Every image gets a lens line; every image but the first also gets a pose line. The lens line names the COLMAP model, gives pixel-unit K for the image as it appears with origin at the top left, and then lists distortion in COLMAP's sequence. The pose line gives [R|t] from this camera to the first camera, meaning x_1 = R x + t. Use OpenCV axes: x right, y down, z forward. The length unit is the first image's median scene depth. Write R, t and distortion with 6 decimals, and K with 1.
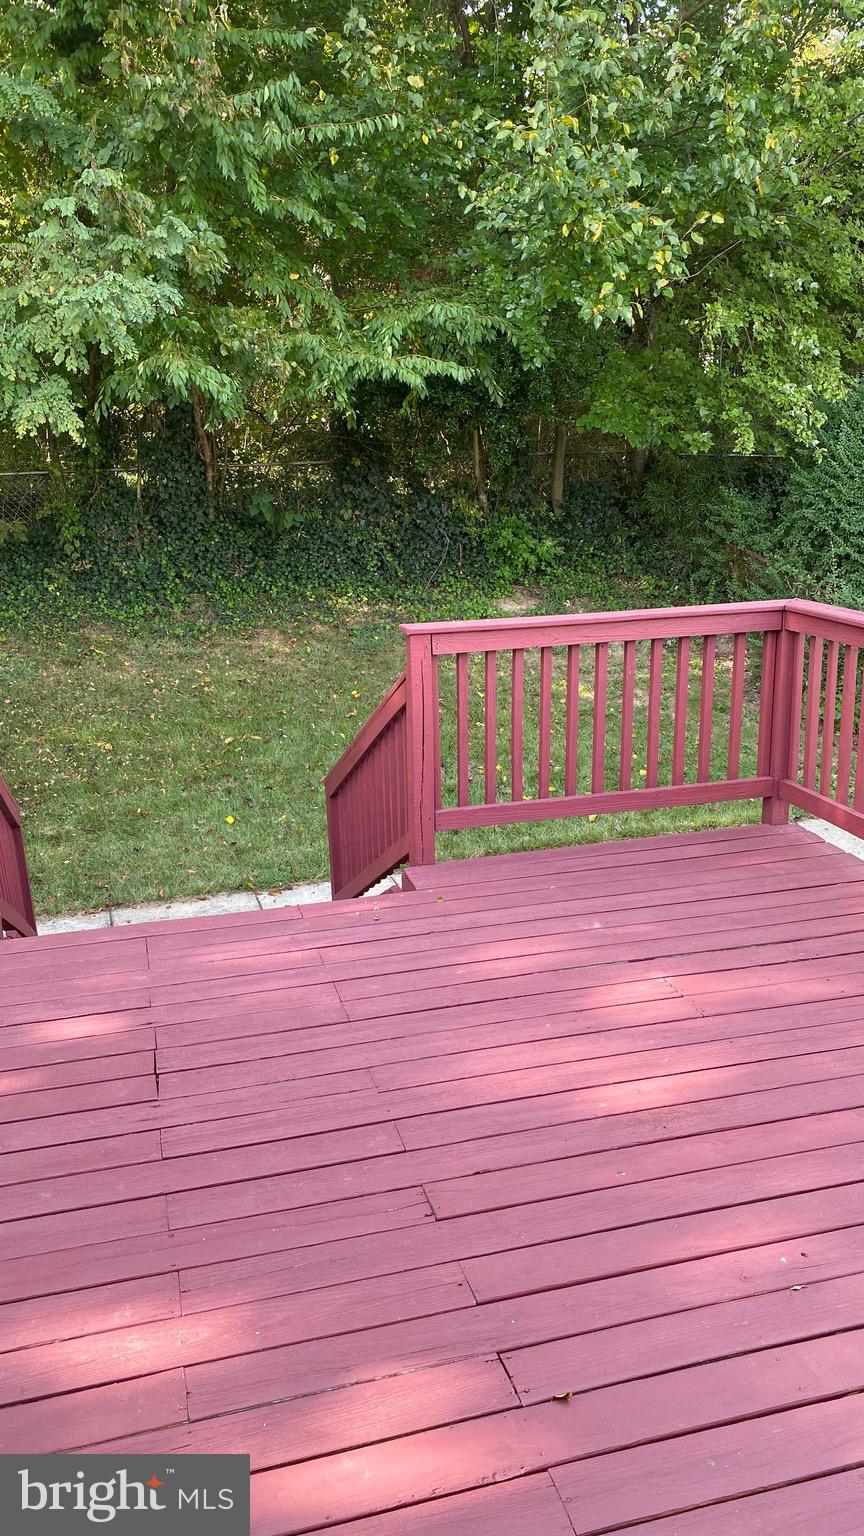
lens RADIAL K [[1167.7, 0, 425.7], [0, 1167.7, 776.8], [0, 0, 1]] dist [0.003926, -0.002422]
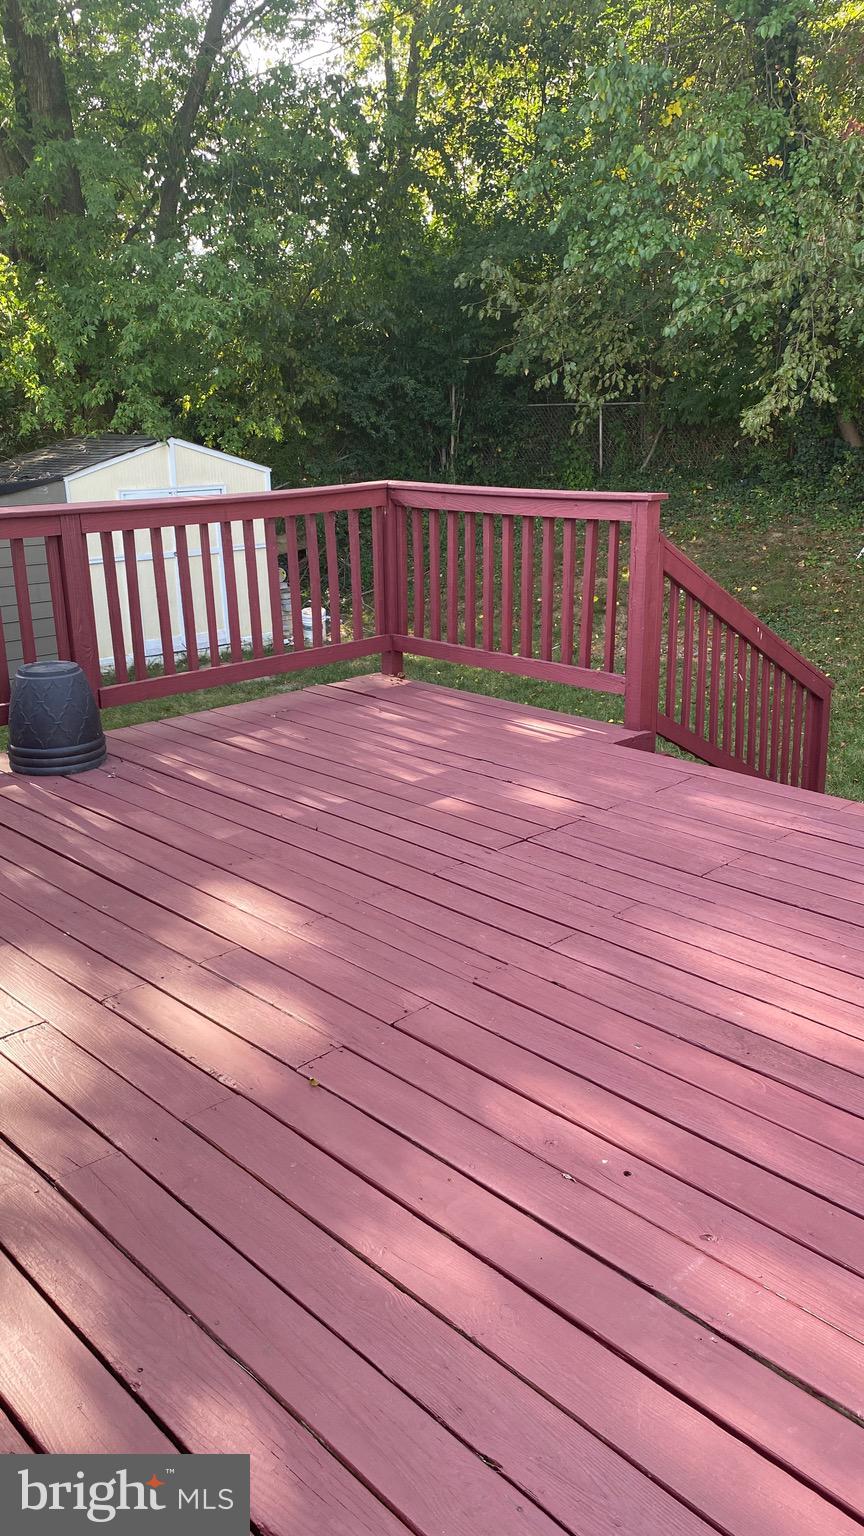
lens RADIAL K [[1167.7, 0, 425.7], [0, 1167.7, 776.8], [0, 0, 1]] dist [0.003926, -0.002422]
pose [[0.471164, 0.278225, -0.837016, 0.732277], [-0.234653, 0.954290, 0.185119, -0.003975], [0.850261, 0.109187, 0.514913, 0.307475]]
